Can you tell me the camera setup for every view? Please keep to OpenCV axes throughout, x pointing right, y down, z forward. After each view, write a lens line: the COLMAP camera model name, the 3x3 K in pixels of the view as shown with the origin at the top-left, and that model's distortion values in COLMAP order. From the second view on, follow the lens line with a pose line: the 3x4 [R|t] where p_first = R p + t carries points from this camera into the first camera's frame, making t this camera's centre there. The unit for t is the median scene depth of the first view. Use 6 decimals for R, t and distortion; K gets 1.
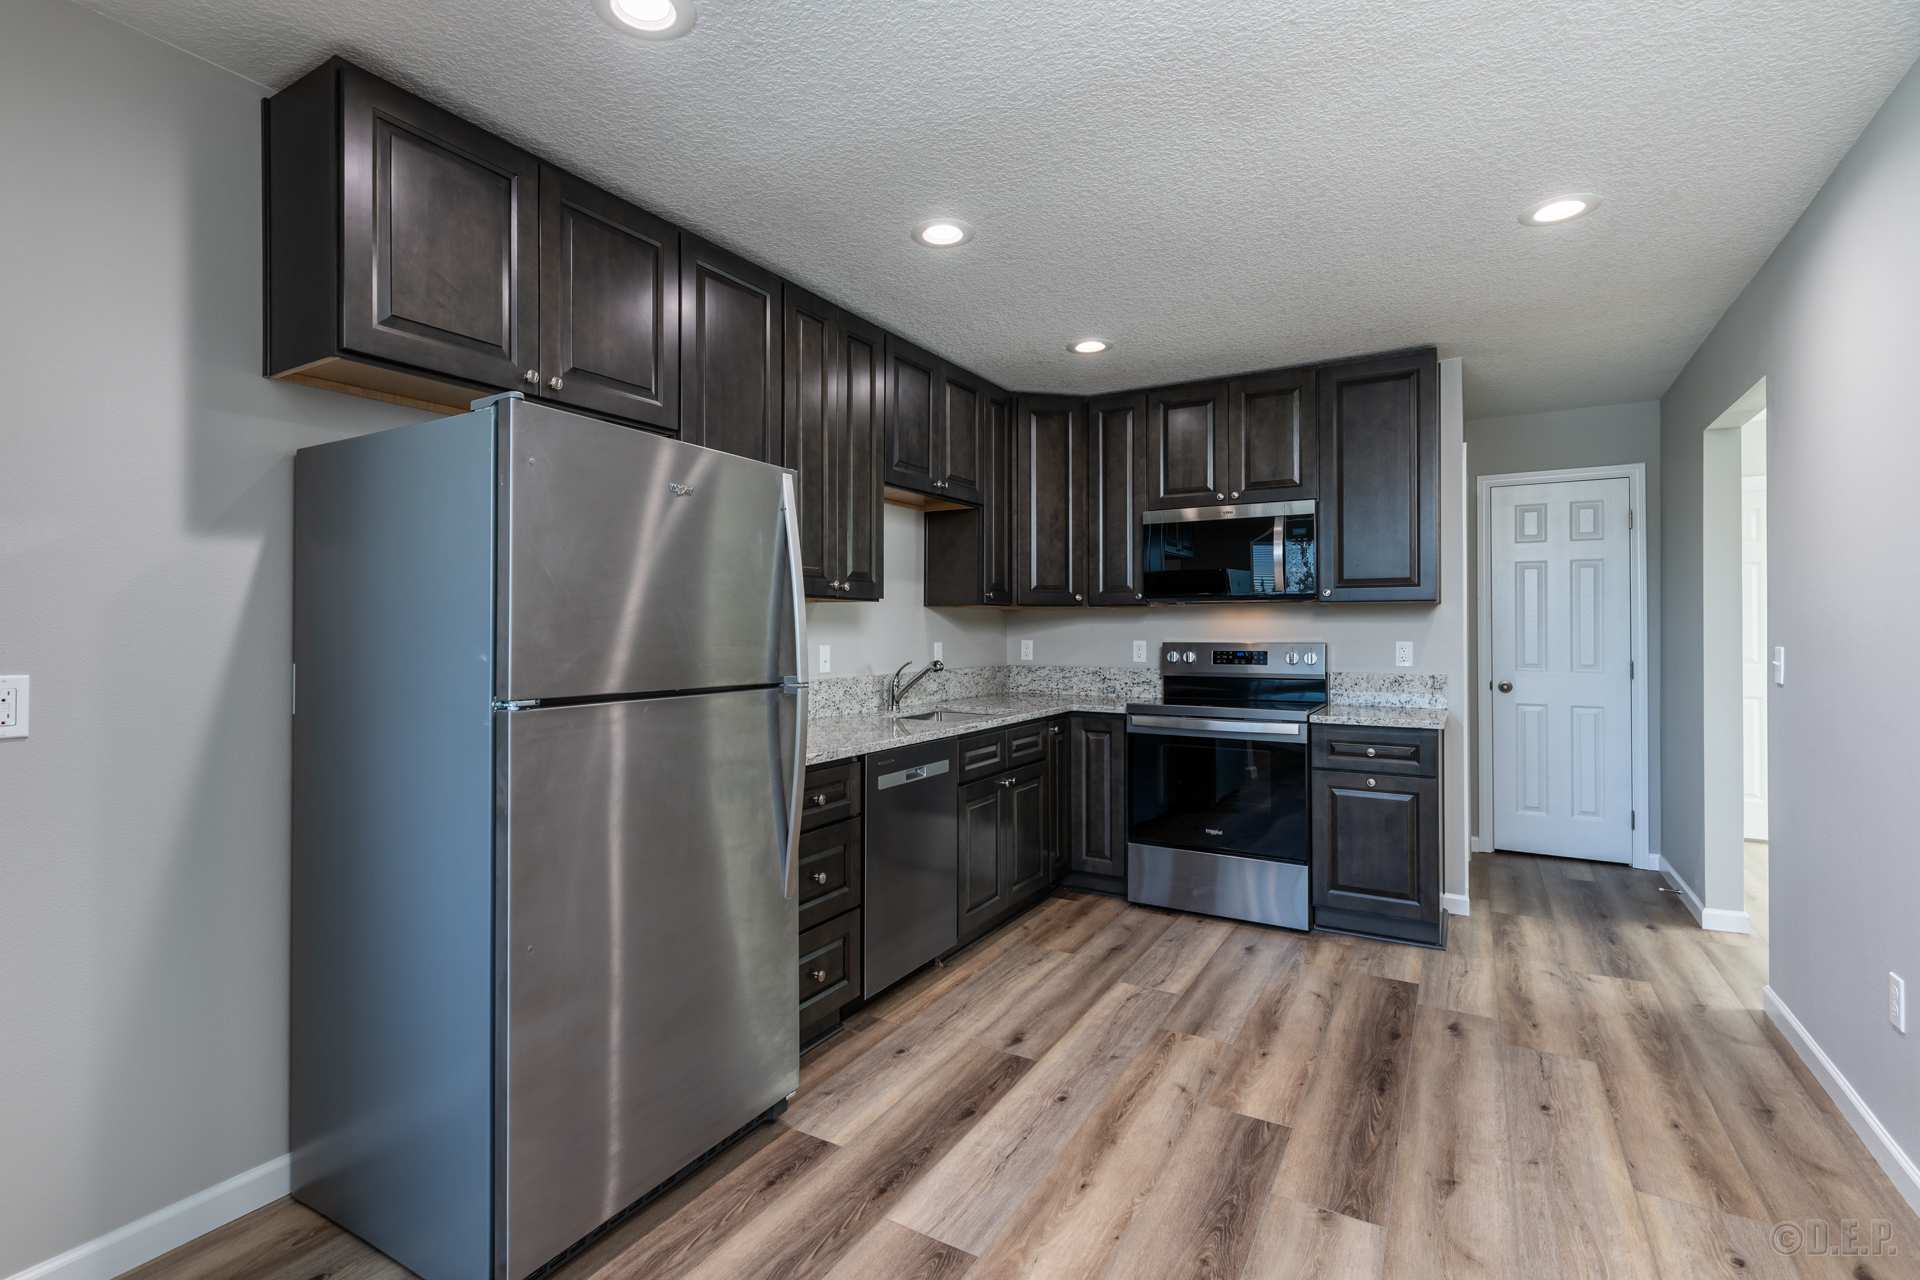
lens RADIAL K [[886.1, 0, 947.1], [0, 886.1, 627.0], [0, 0, 1]] dist [0.002401, -0.000557]
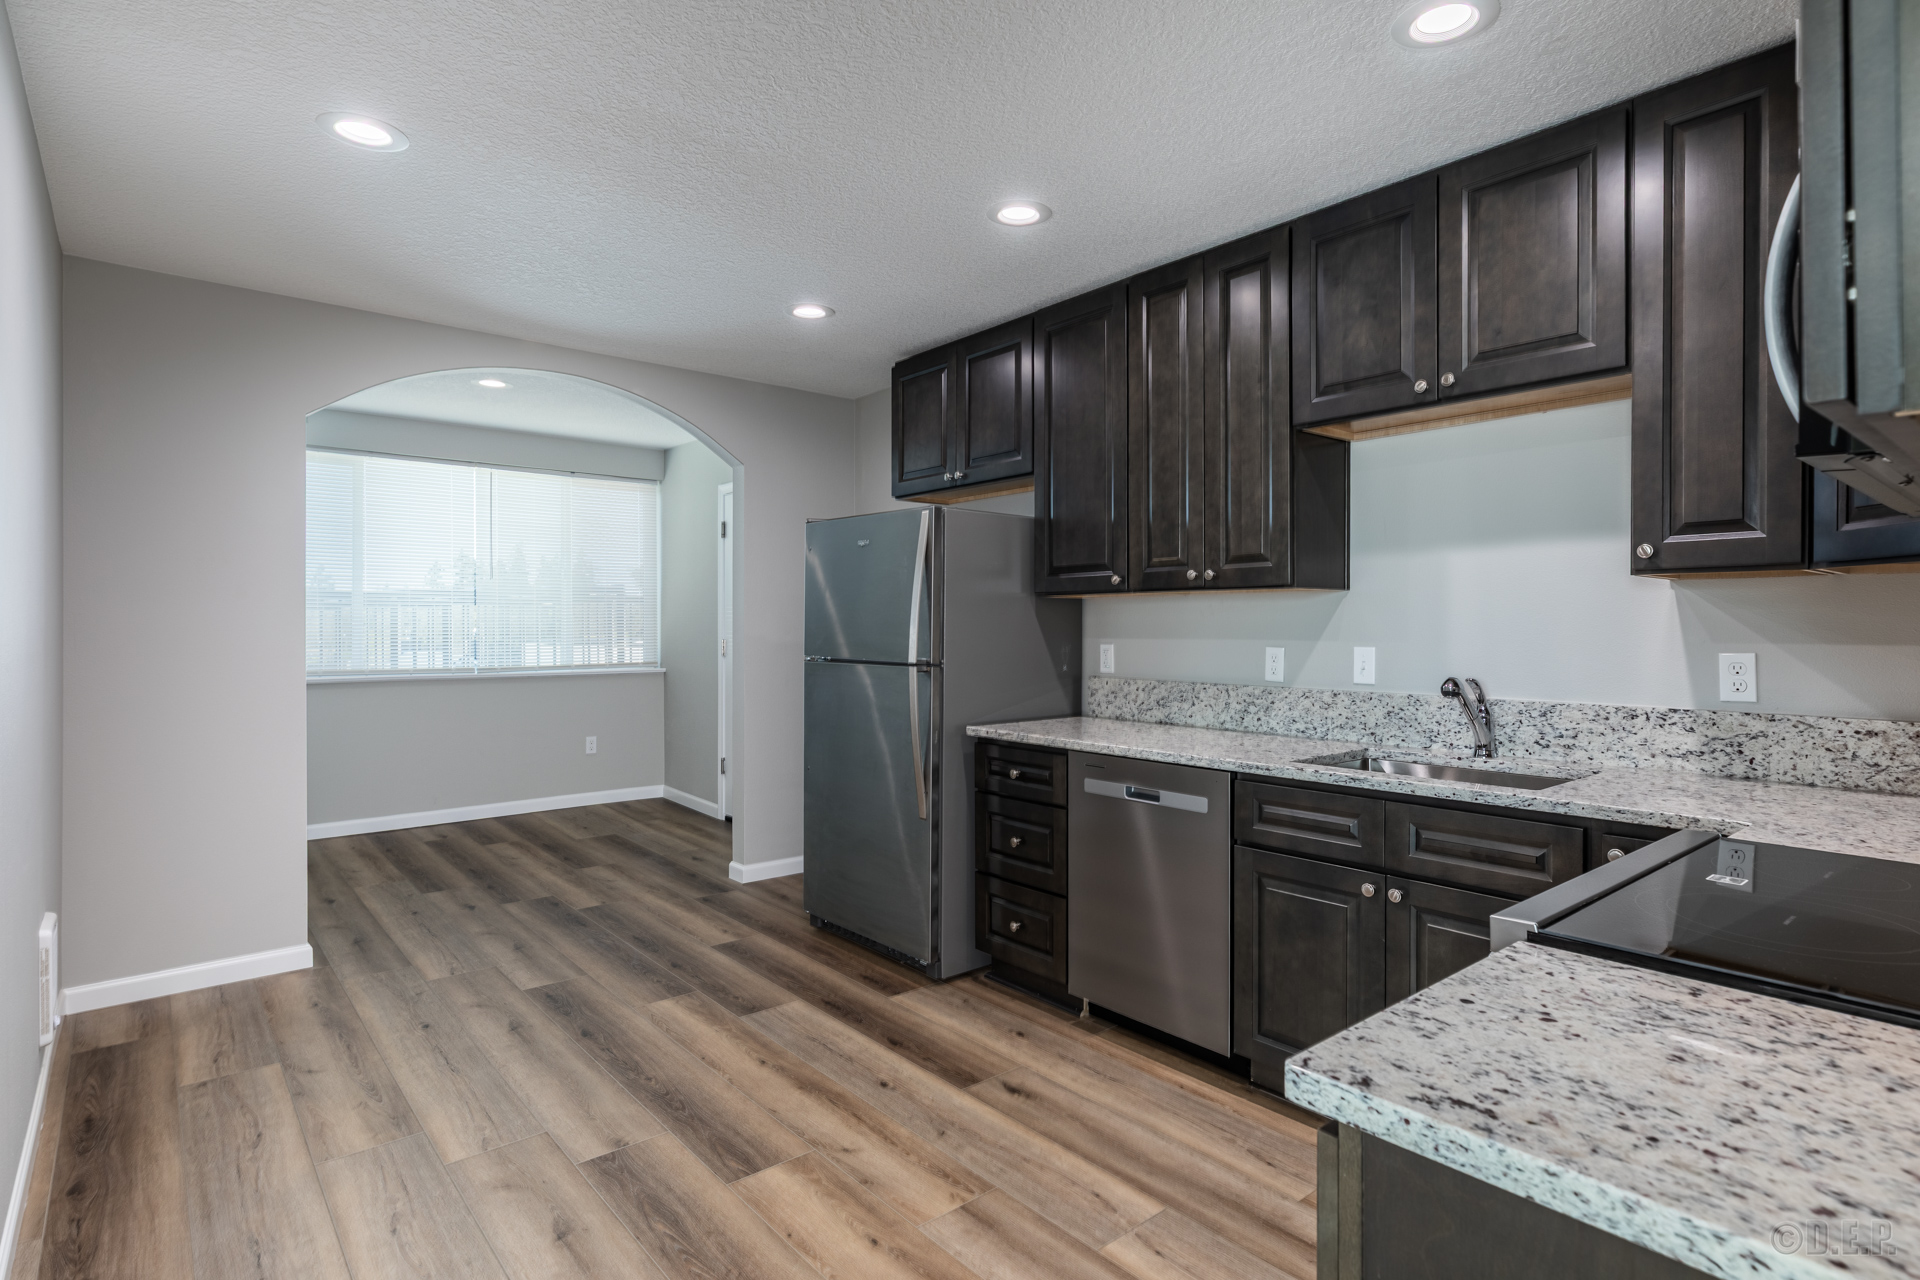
lens RADIAL K [[990.8, 0, 950.2], [0, 990.8, 637.4], [0, 0, 1]] dist [0.006556, 0.000376]
pose [[-0.339296, 0.012655, -0.940595, 1.015799], [0.001231, 0.999915, 0.013009, 0.001532], [0.940679, 0.003256, -0.339282, 1.263002]]
